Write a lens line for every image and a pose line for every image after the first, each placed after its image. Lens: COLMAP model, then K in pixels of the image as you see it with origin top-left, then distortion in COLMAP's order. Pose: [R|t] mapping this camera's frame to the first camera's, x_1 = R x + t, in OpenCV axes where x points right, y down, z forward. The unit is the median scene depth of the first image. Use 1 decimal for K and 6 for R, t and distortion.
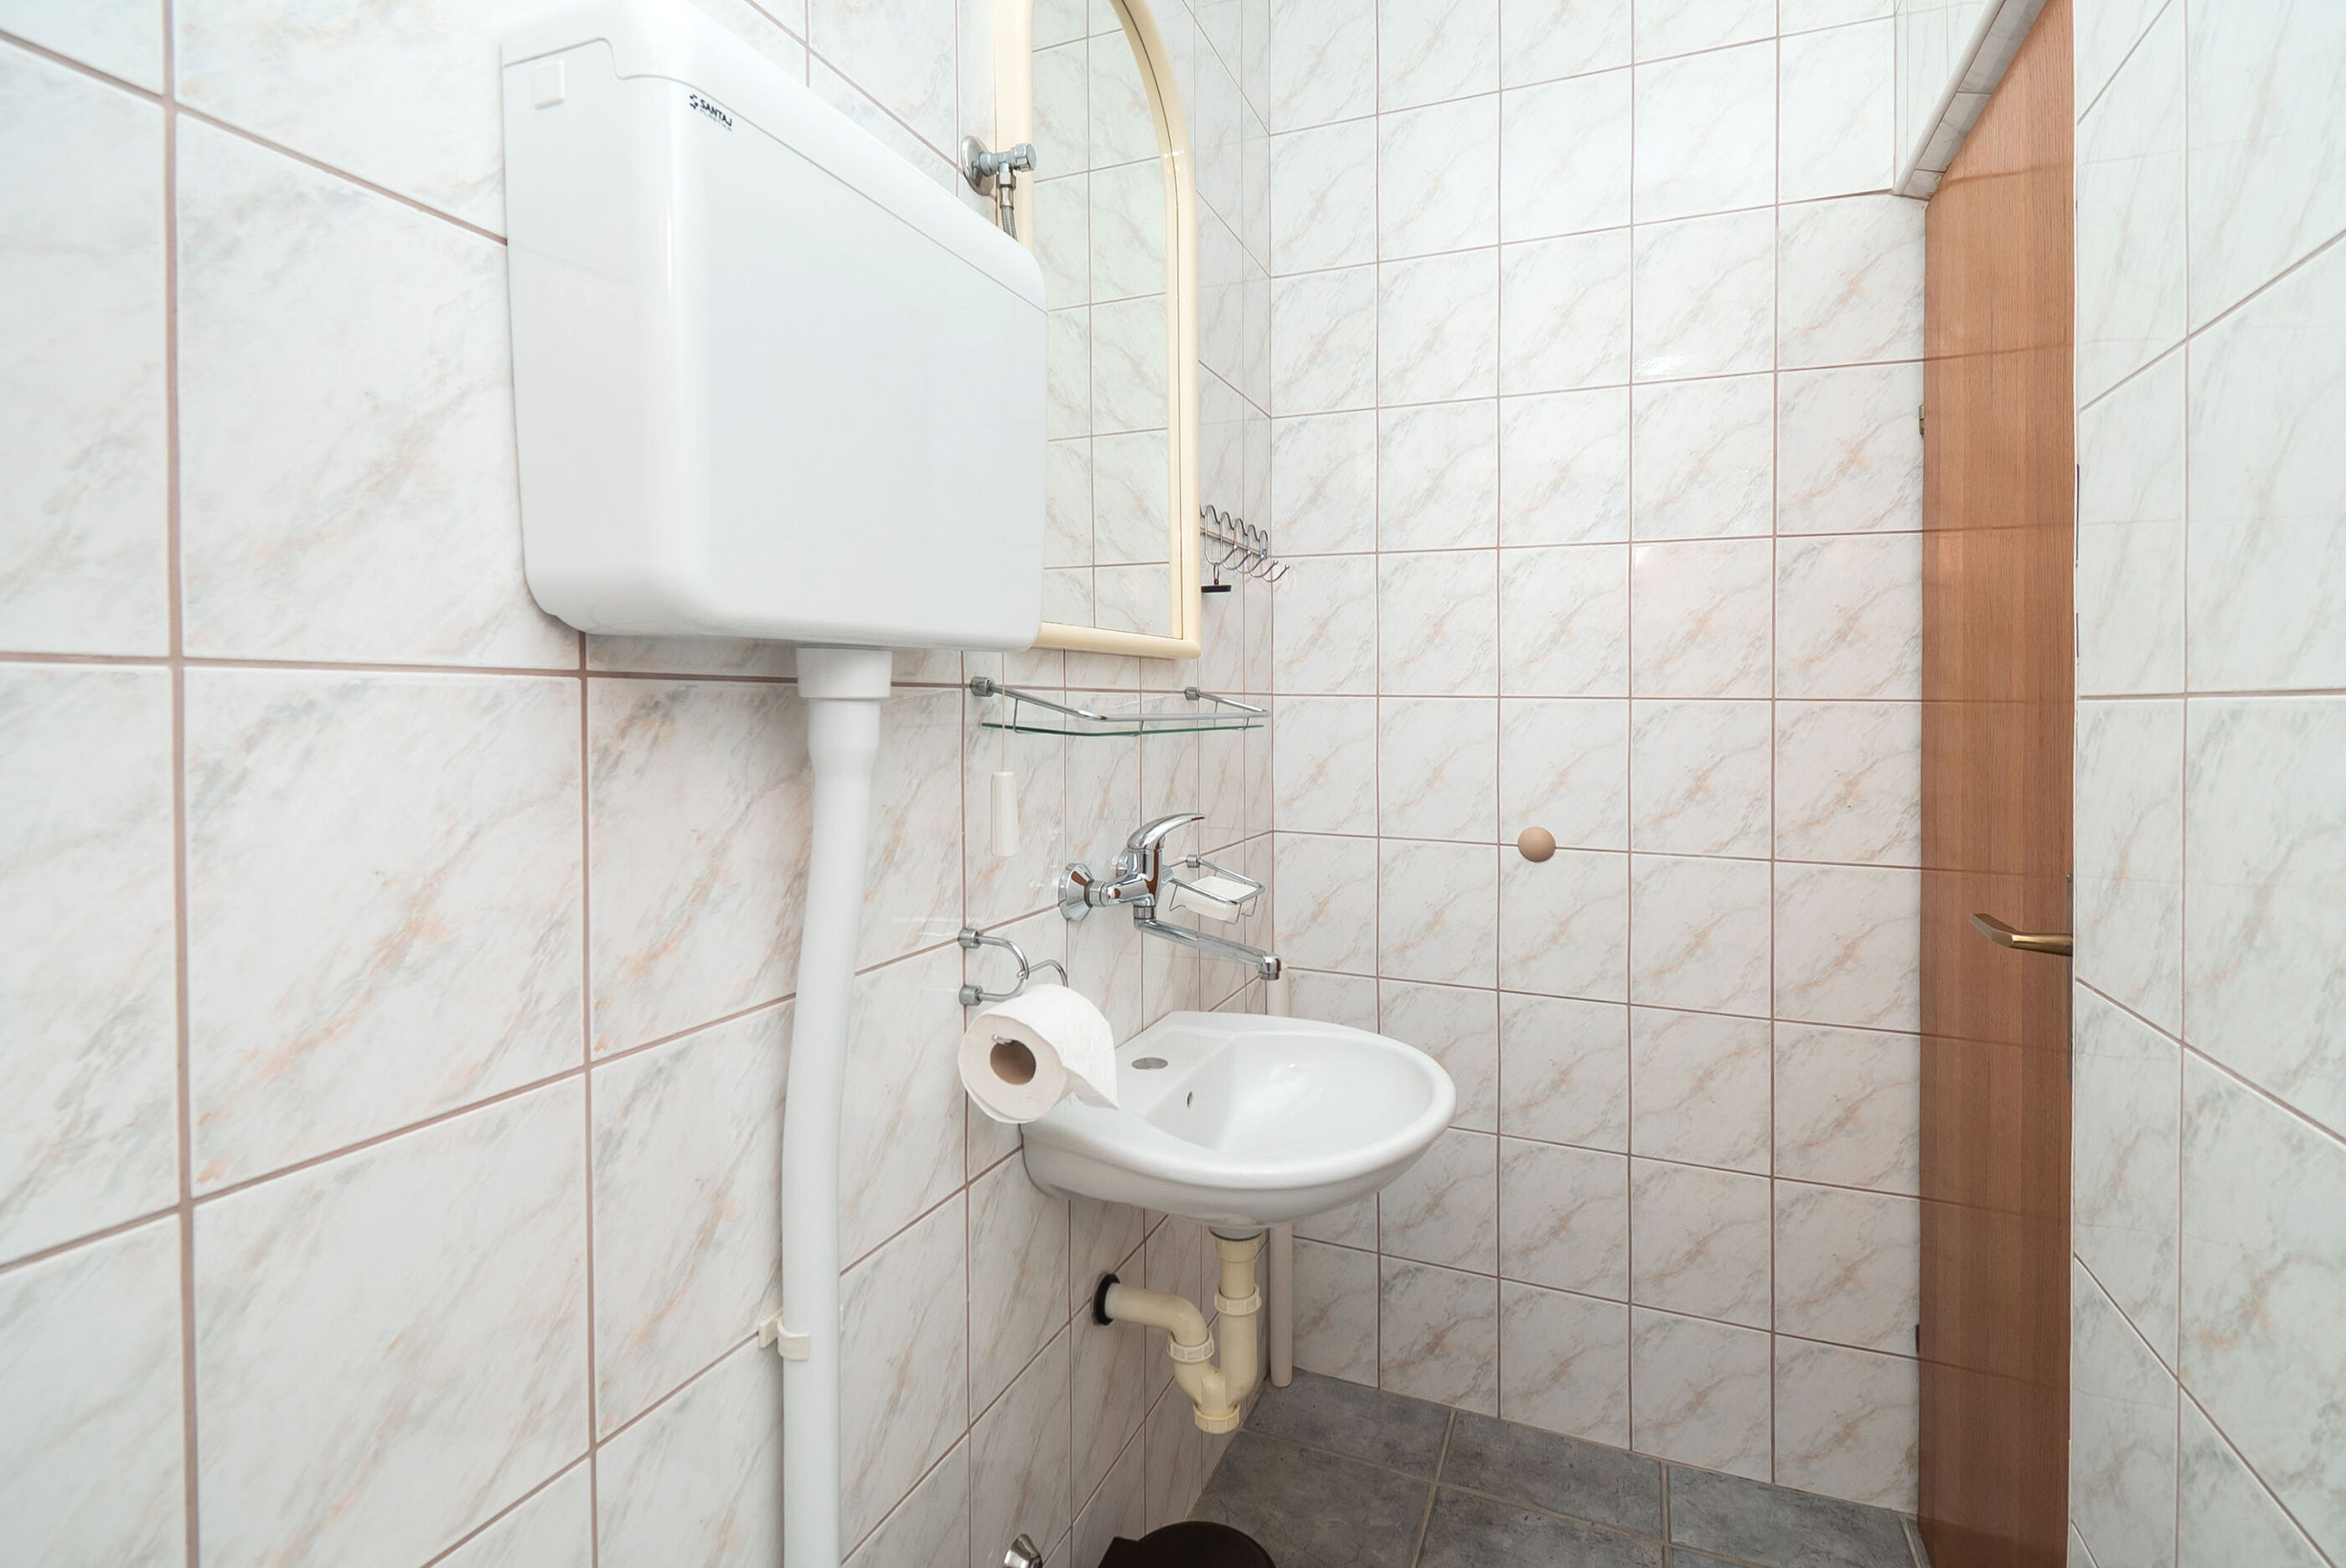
lens RADIAL K [[1093.1, 0, 1241.9], [0, 1093.1, 768.2], [0, 0, 1]] dist [0.022121, -0.010851]
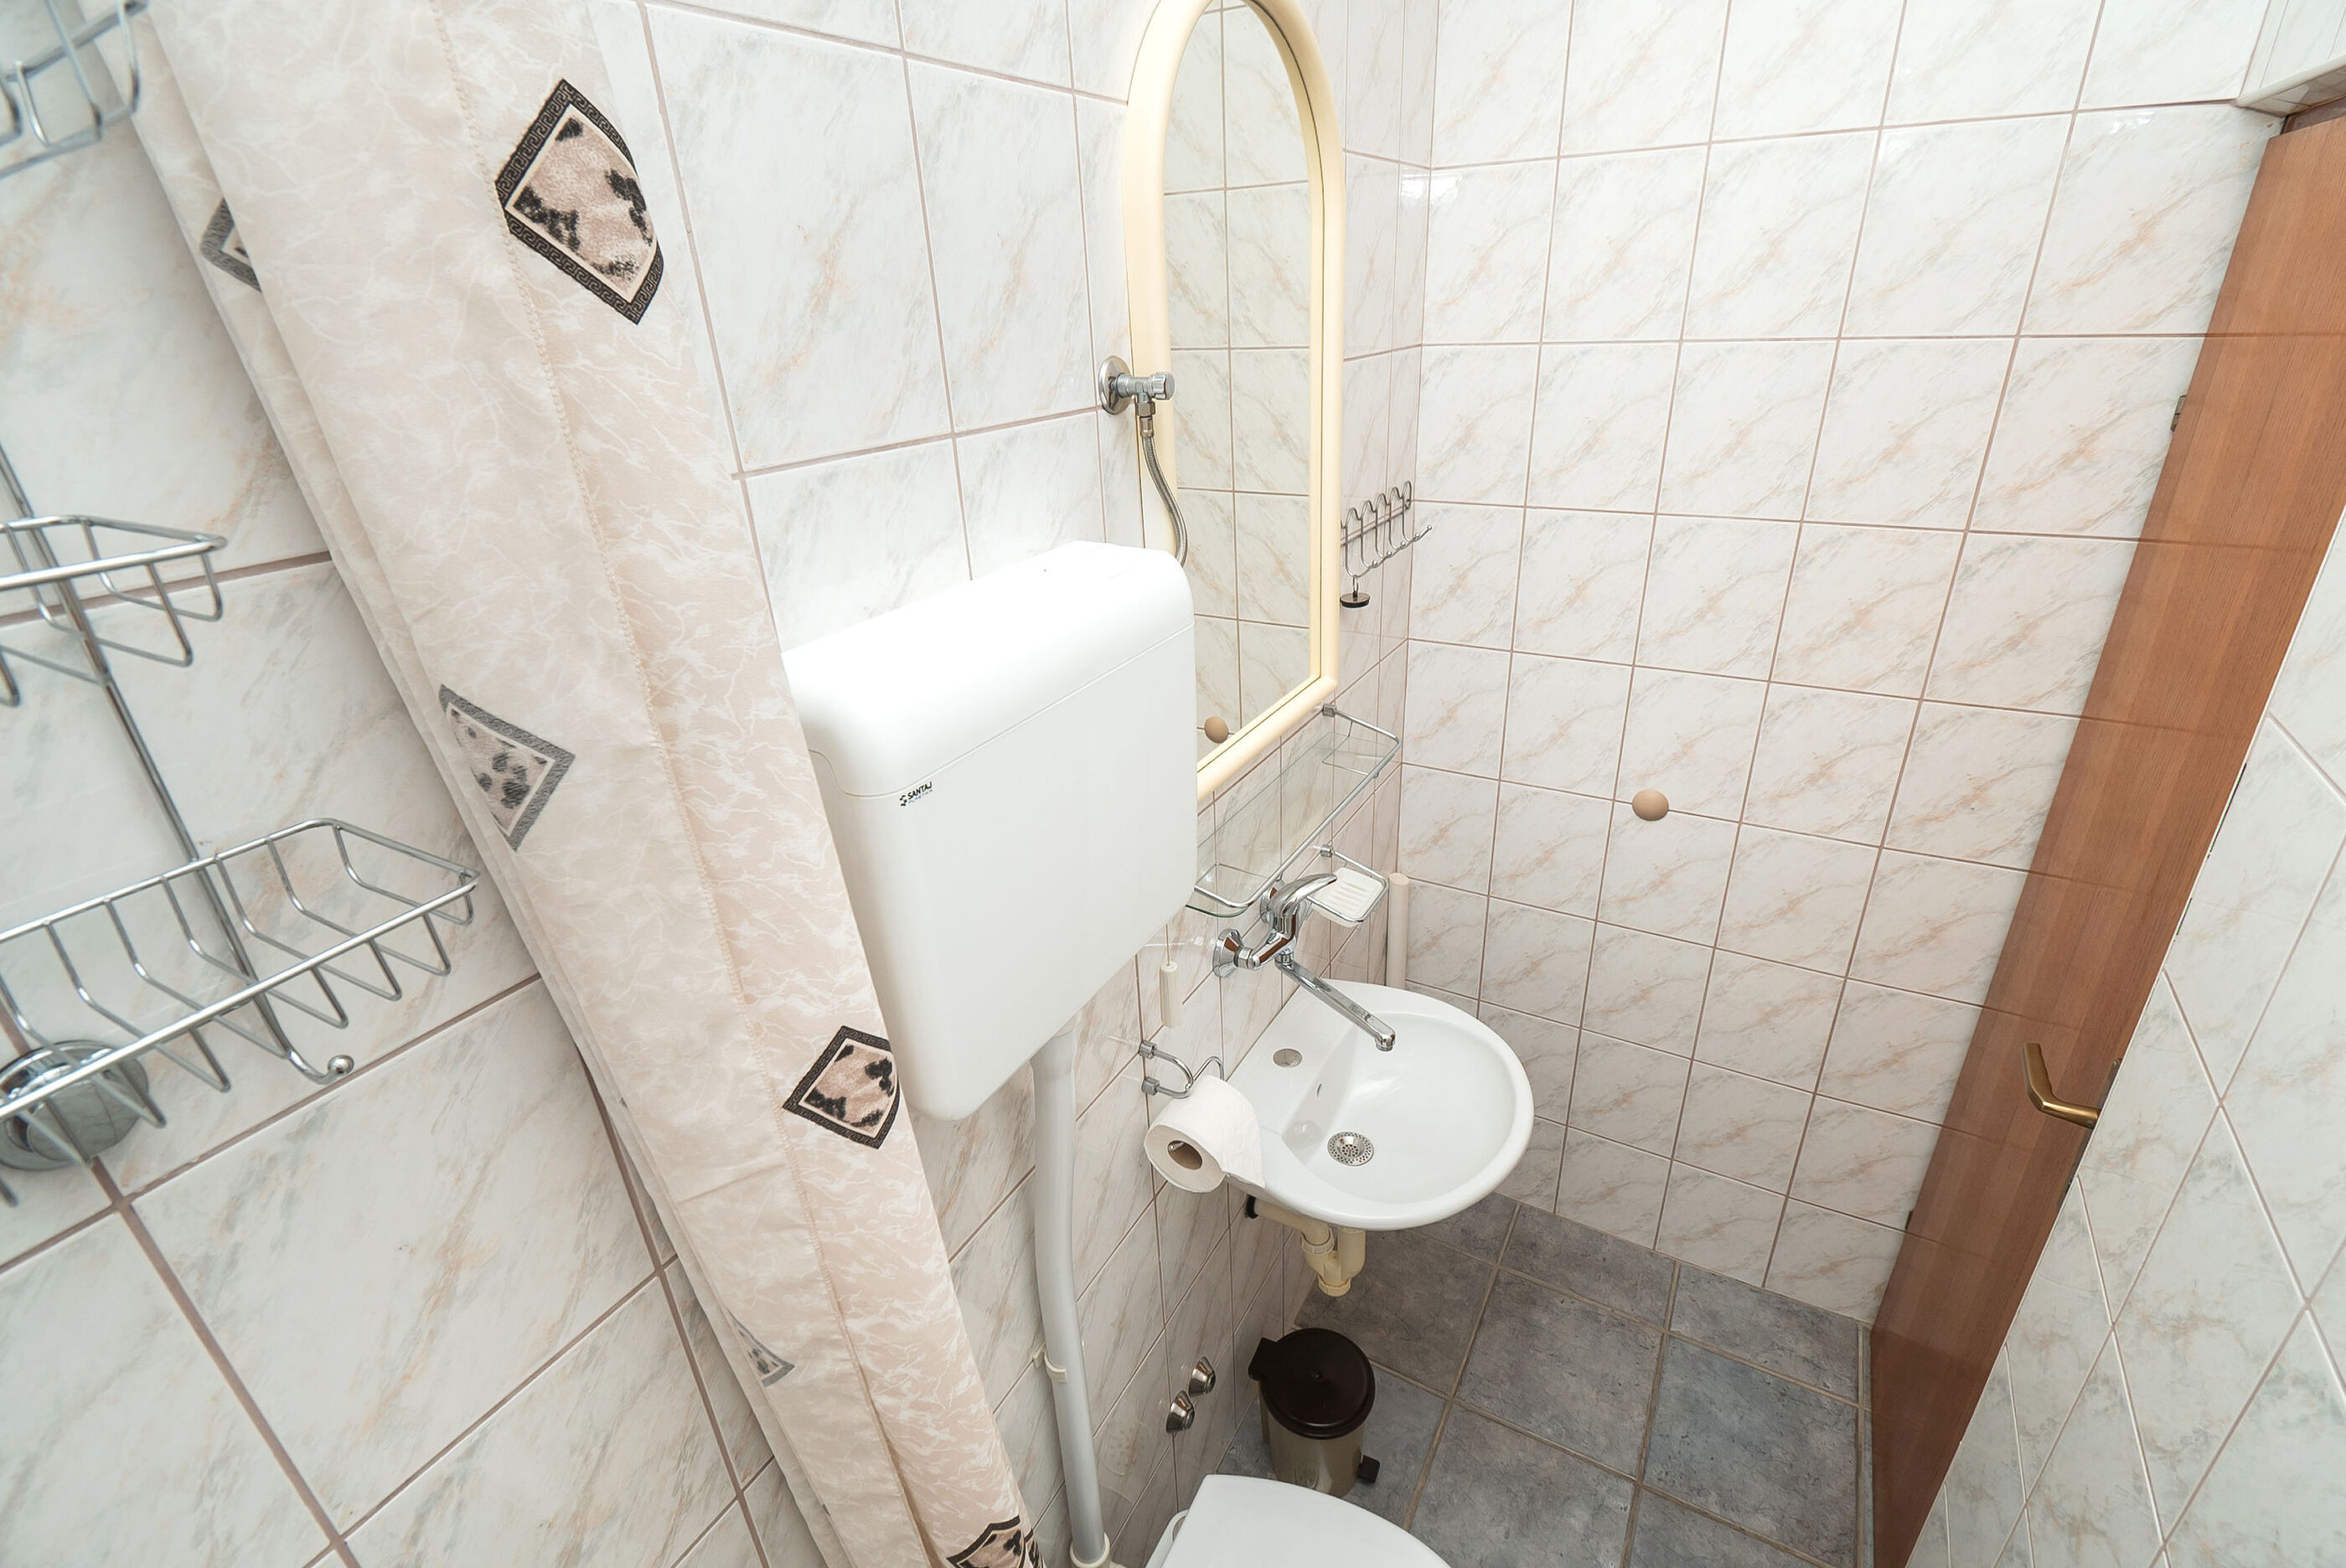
lens RADIAL K [[1059.7, 0, 1213.5], [0, 1059.7, 781.9], [0, 0, 1]] dist [0.010787, -0.012136]
pose [[0.988163, 0.040589, -0.147939, -0.000162], [0.024018, 0.911535, 0.410522, -0.422384], [0.151514, -0.409216, 0.899770, 0.013974]]
